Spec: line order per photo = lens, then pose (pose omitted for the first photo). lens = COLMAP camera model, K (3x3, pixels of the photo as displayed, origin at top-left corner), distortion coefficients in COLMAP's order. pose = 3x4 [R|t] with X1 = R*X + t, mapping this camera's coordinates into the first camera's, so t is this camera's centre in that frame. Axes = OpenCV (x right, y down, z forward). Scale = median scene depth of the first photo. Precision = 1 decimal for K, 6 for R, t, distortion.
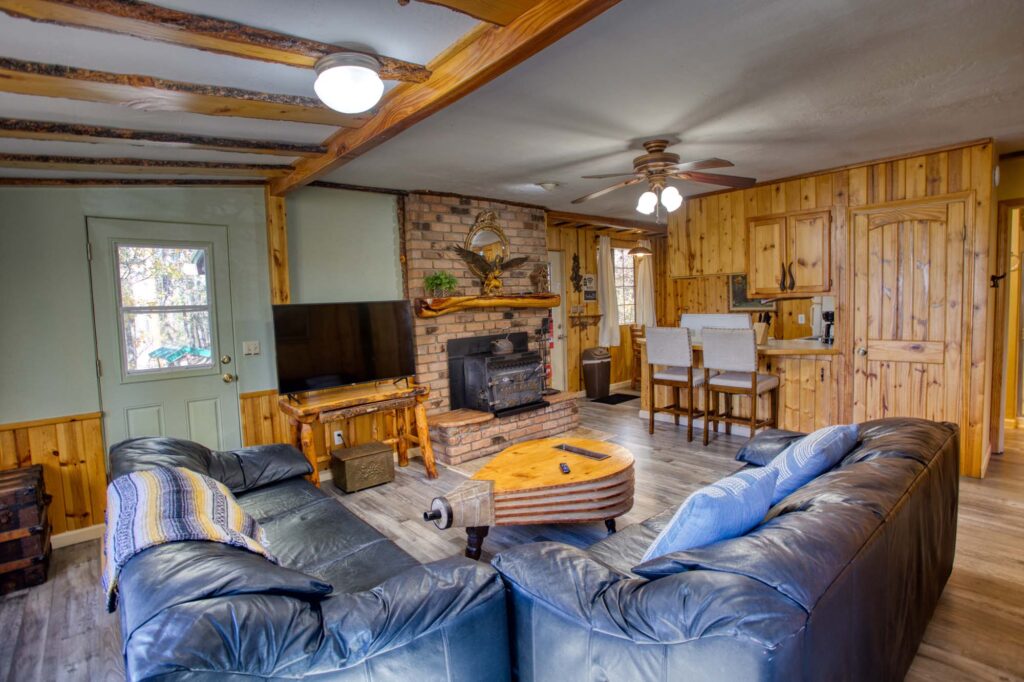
lens RADIAL K [[497.1, 0, 518.9], [0, 497.1, 335.5], [0, 0, 1]] dist [-0.045797, 0.000457]
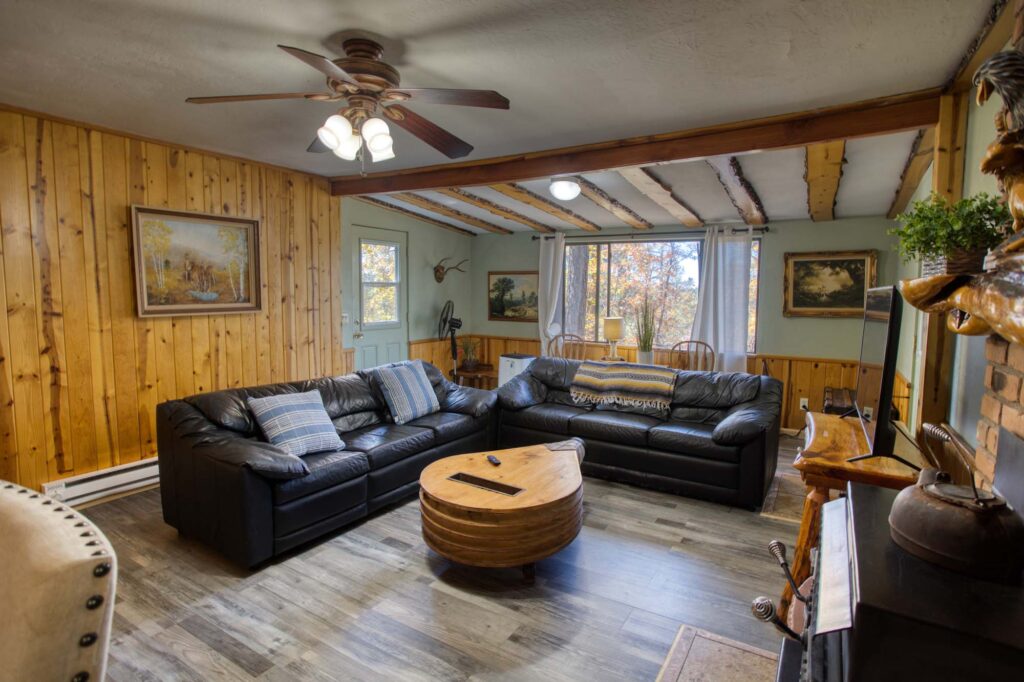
lens RADIAL K [[520.8, 0, 515.7], [0, 520.8, 339.0], [0, 0, 1]] dist [-0.031471, 0.000866]
pose [[-0.951264, 0.054709, -0.303487, 0.214624], [0.001480, 0.984936, 0.172914, -0.094896], [0.308375, 0.164037, -0.937015, 1.191980]]
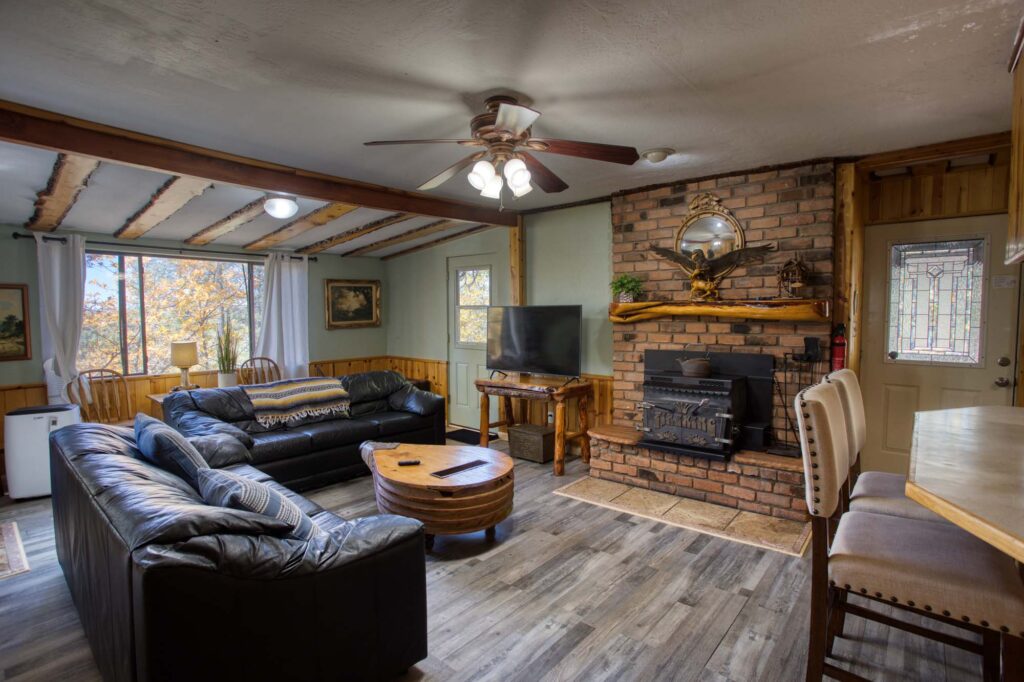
lens RADIAL K [[497.1, 0, 516.5], [0, 497.1, 339.8], [0, 0, 1]] dist [-0.045797, 0.000457]
pose [[0.149763, 0.090446, -0.984576, 0.718146], [-0.070444, 0.994253, 0.080619, -0.066391], [0.986209, 0.057284, 0.155274, 0.637401]]
